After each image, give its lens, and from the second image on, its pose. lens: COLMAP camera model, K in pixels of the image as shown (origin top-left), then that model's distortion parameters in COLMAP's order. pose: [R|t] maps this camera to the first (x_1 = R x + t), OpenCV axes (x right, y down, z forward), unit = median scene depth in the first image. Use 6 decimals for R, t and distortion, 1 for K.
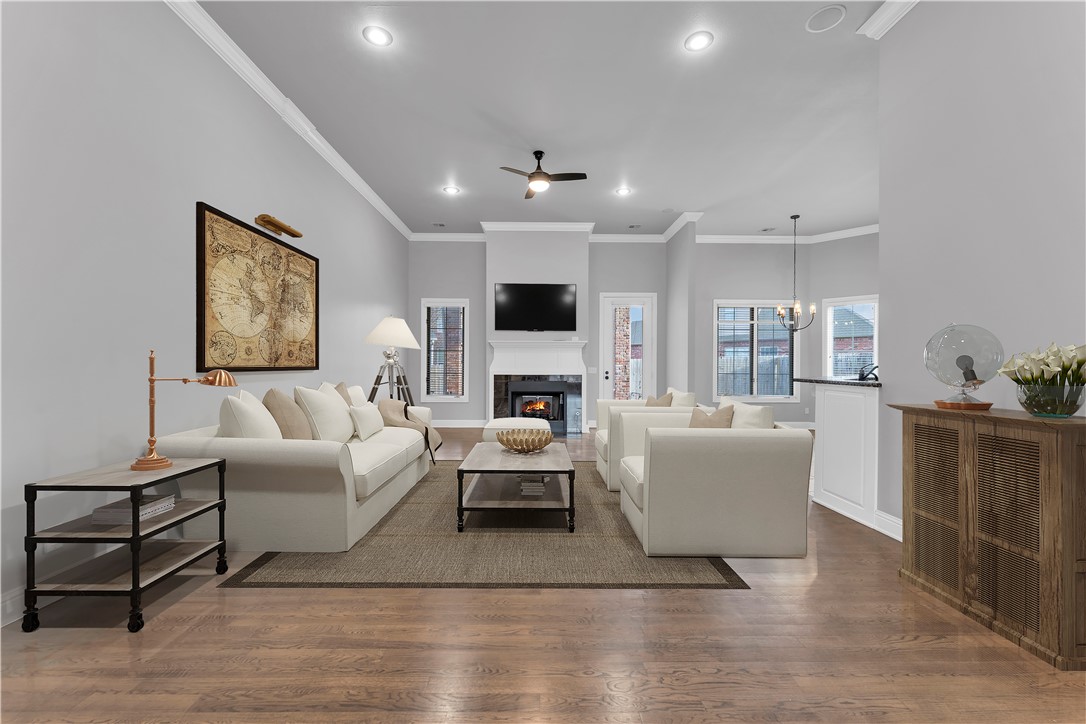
lens RADIAL K [[443.5, 0, 539.1], [0, 443.5, 365.3], [0, 0, 1]] dist [-0.000536, 0.000036]
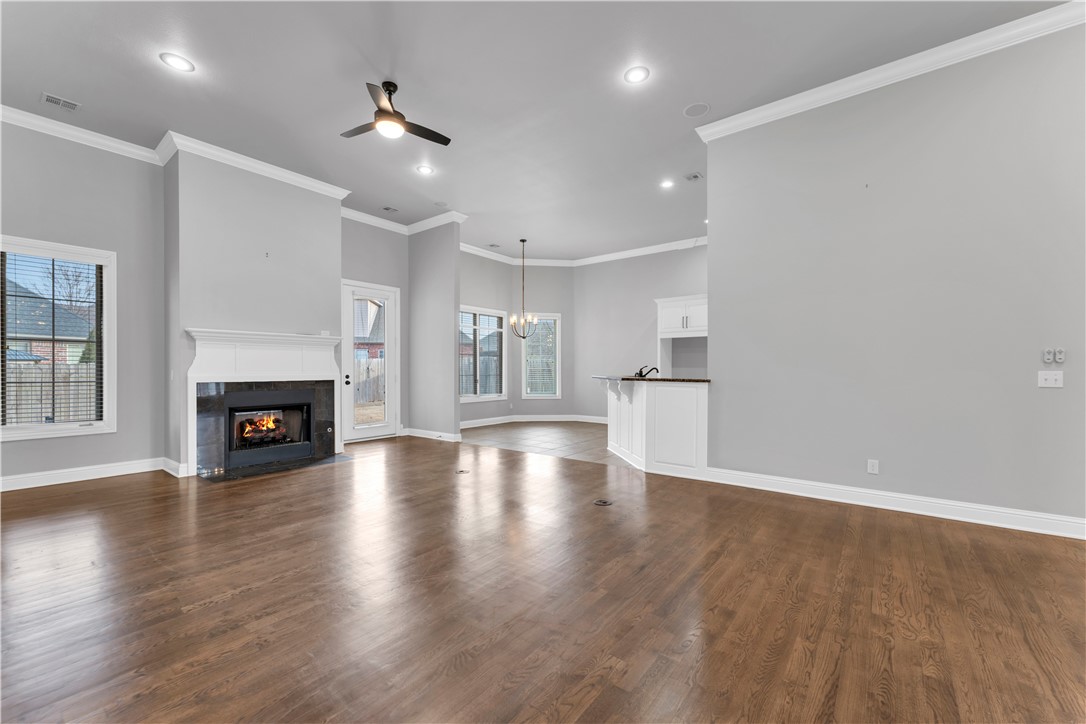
lens RADIAL K [[443.5, 0, 545.4], [0, 443.5, 365.6], [0, 0, 1]] dist [-0.000536, 0.000036]
pose [[0.609974, 0.002202, 0.792419, -0.274715], [0.000871, 0.999994, -0.003450, -0.000592], [-0.792421, 0.002795, 0.609968, 0.209071]]
